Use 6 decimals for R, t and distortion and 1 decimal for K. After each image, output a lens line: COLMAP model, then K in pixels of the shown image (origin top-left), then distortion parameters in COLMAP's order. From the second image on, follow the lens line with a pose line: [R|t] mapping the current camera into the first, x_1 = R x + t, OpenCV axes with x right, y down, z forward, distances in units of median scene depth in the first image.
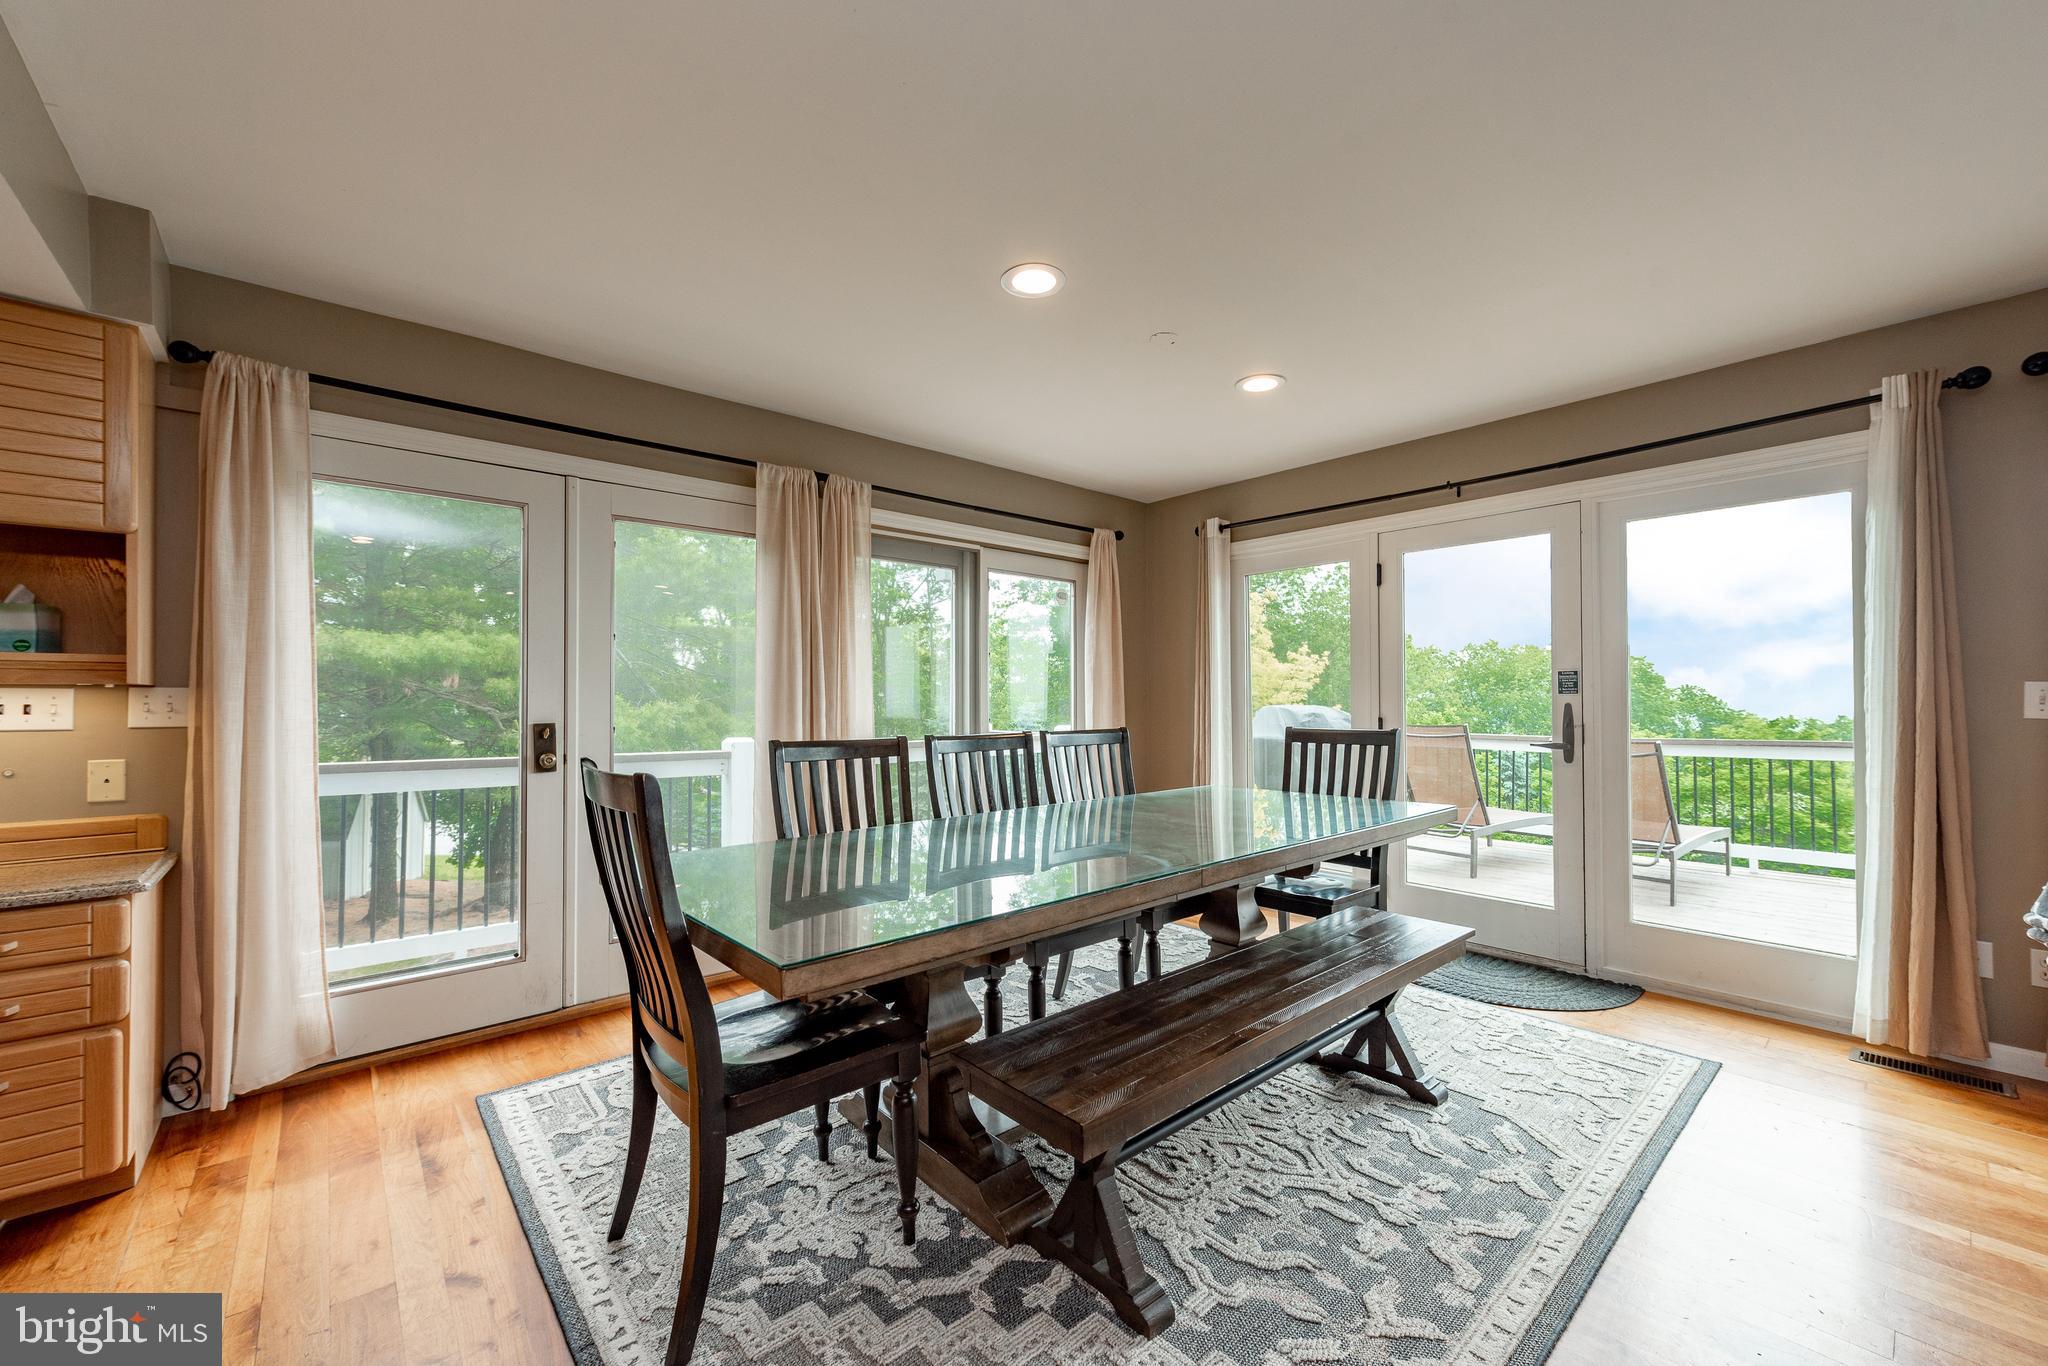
lens RADIAL K [[799.6, 0, 1007.7], [0, 799.6, 690.3], [0, 0, 1]] dist [0.006559, -0.003075]
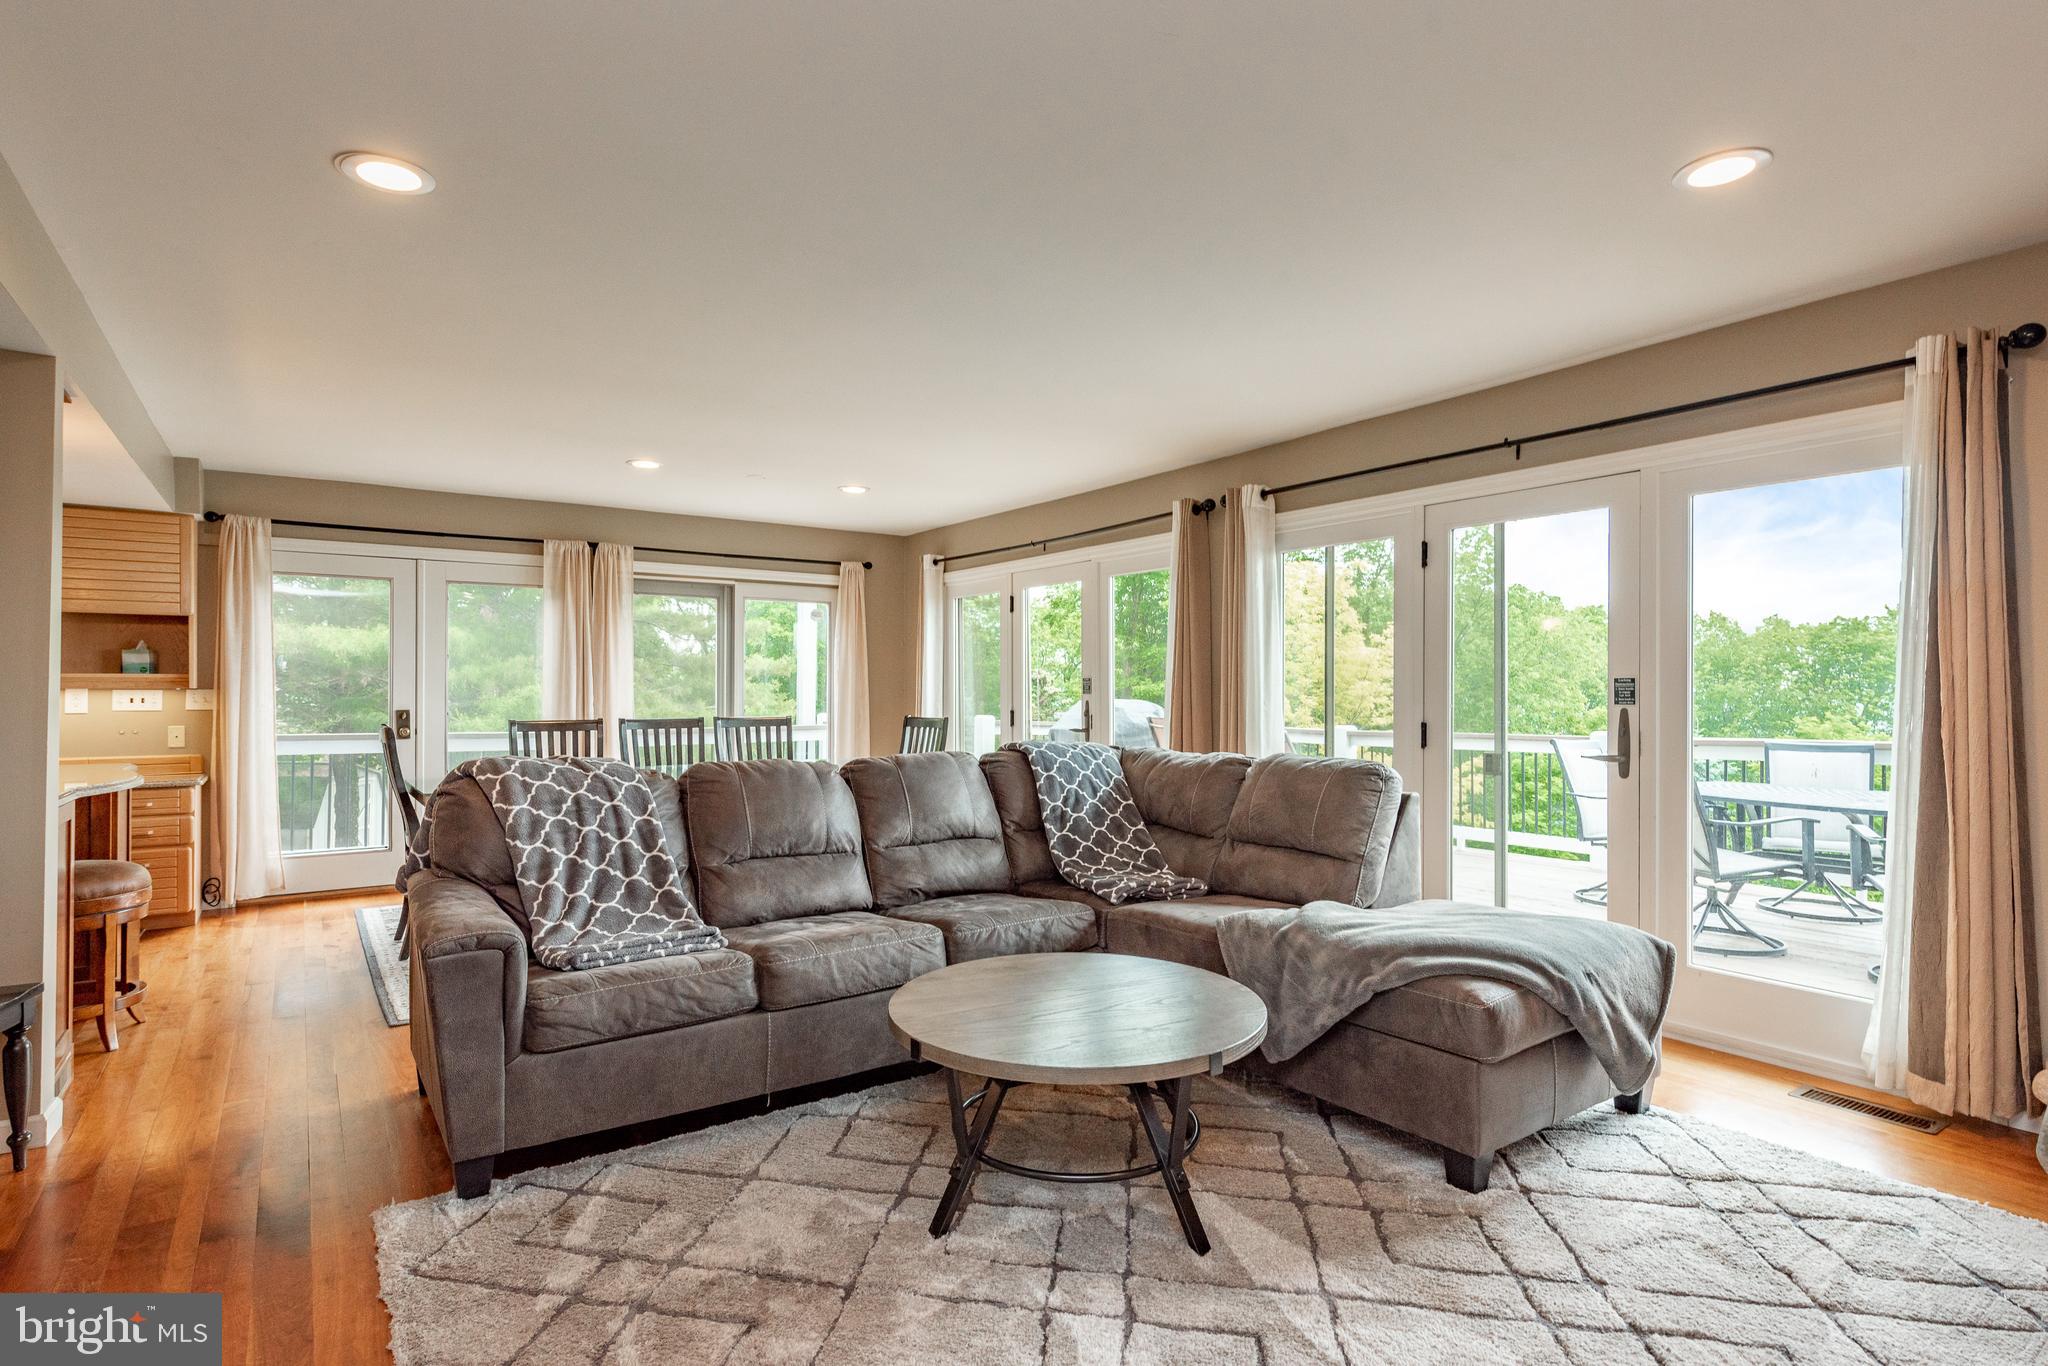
lens RADIAL K [[1023.4, 0, 1009.4], [0, 1023.4, 684.8], [0, 0, 1]] dist [0.006059, -0.003740]
pose [[0.995051, 0.003998, -0.099283, 0.947140], [-0.003261, 0.999966, 0.007578, -0.032963], [0.099309, -0.007217, 0.995030, -1.061374]]
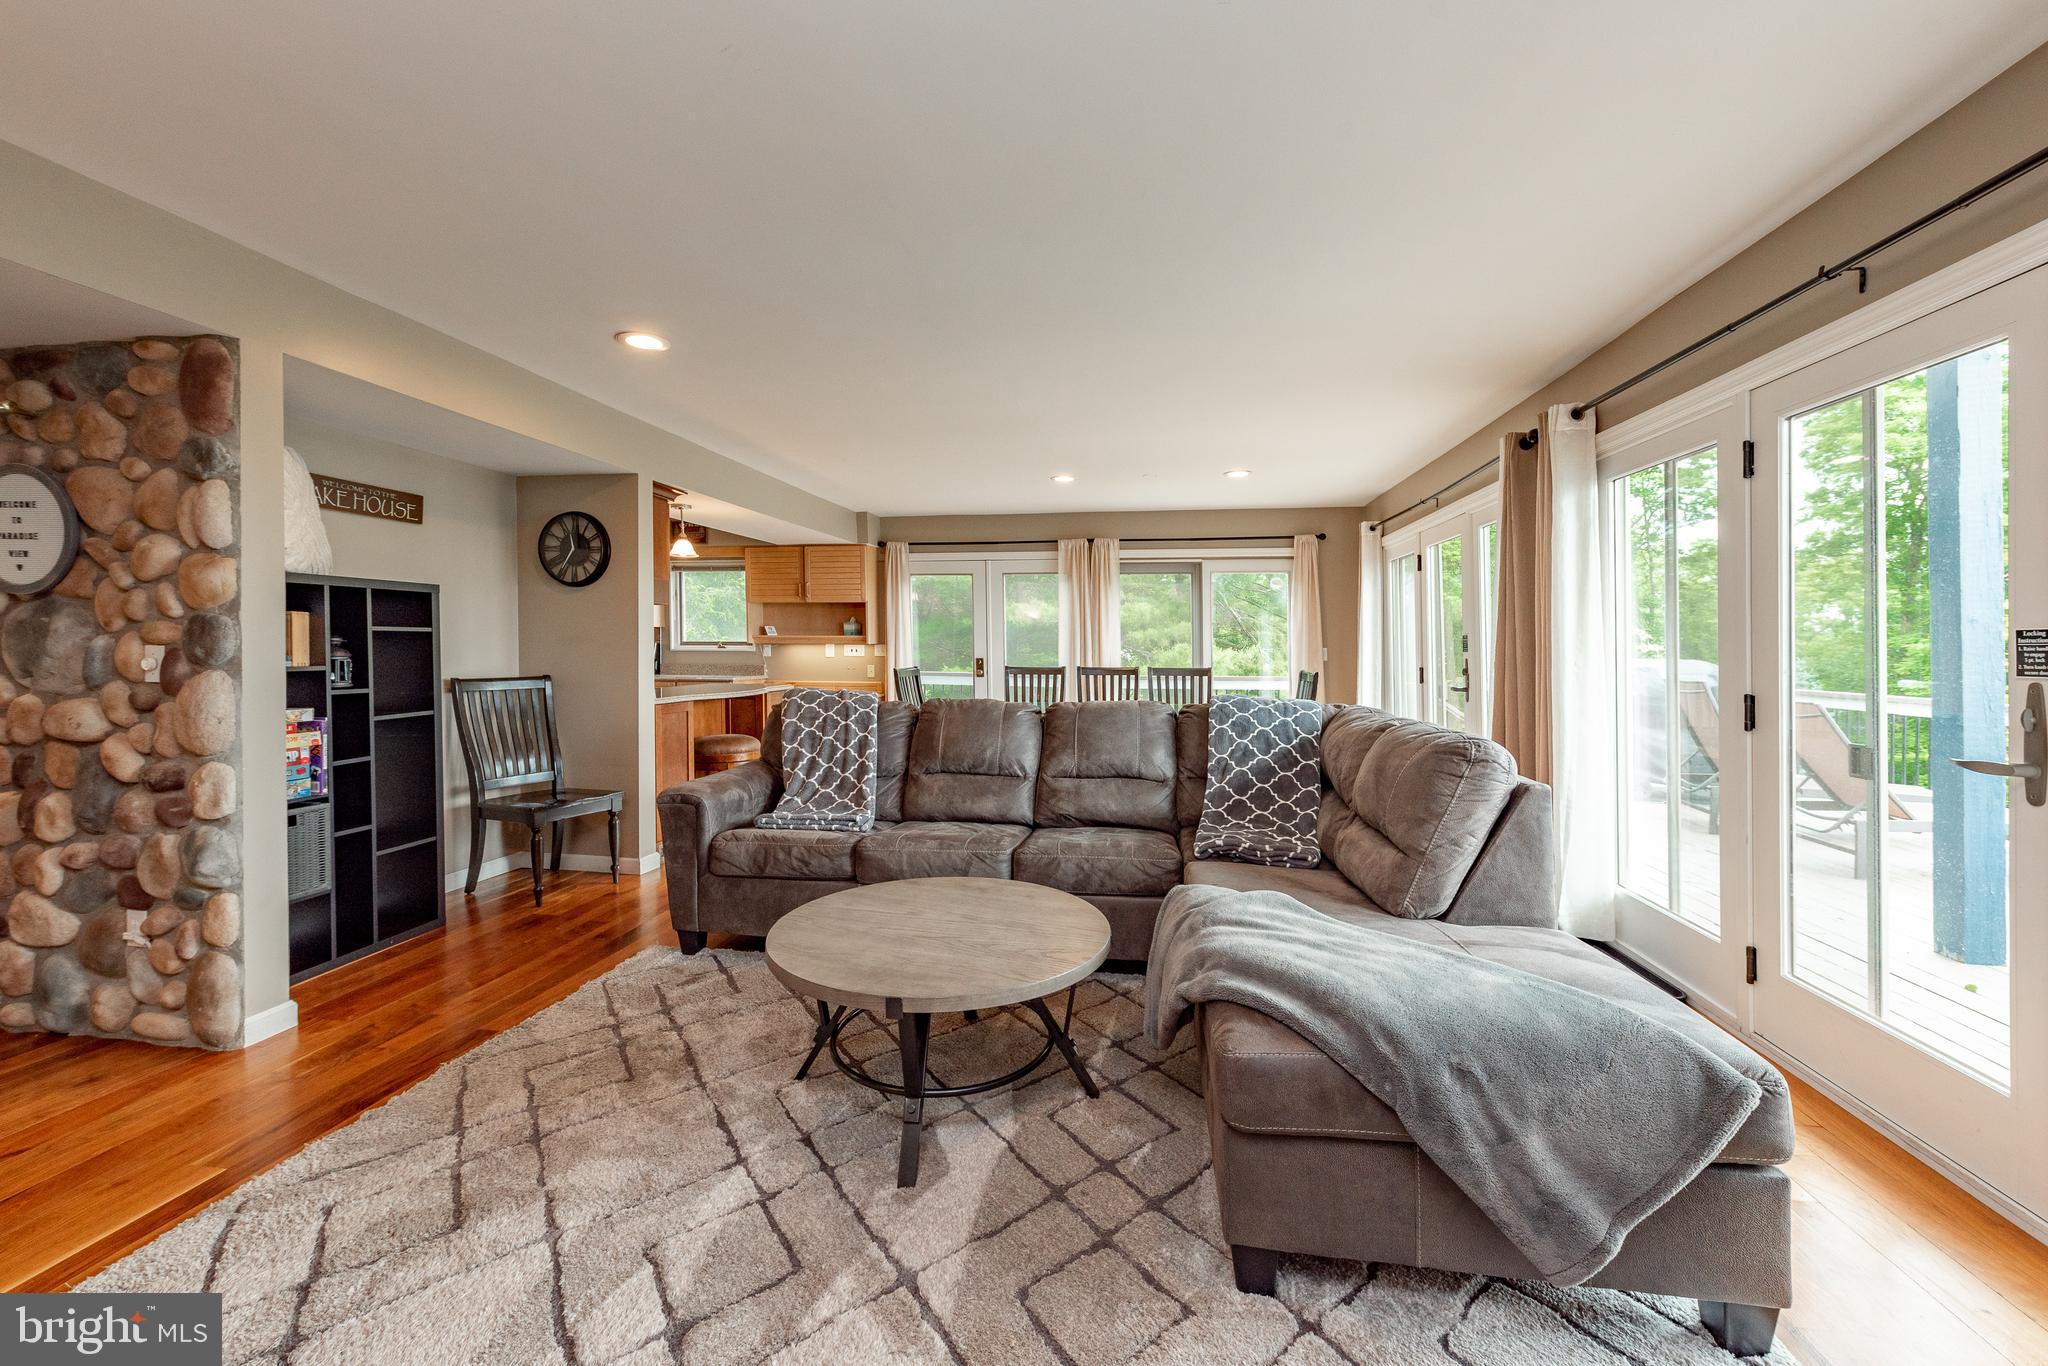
lens RADIAL K [[799.6, 0, 1049.8], [0, 799.6, 651.0], [0, 0, 1]] dist [0.006559, -0.003075]
pose [[0.660015, 0.012882, -0.751142, 1.618955], [0.001801, 0.999823, 0.018730, -0.031388], [0.751251, -0.013715, 0.659875, -0.561154]]
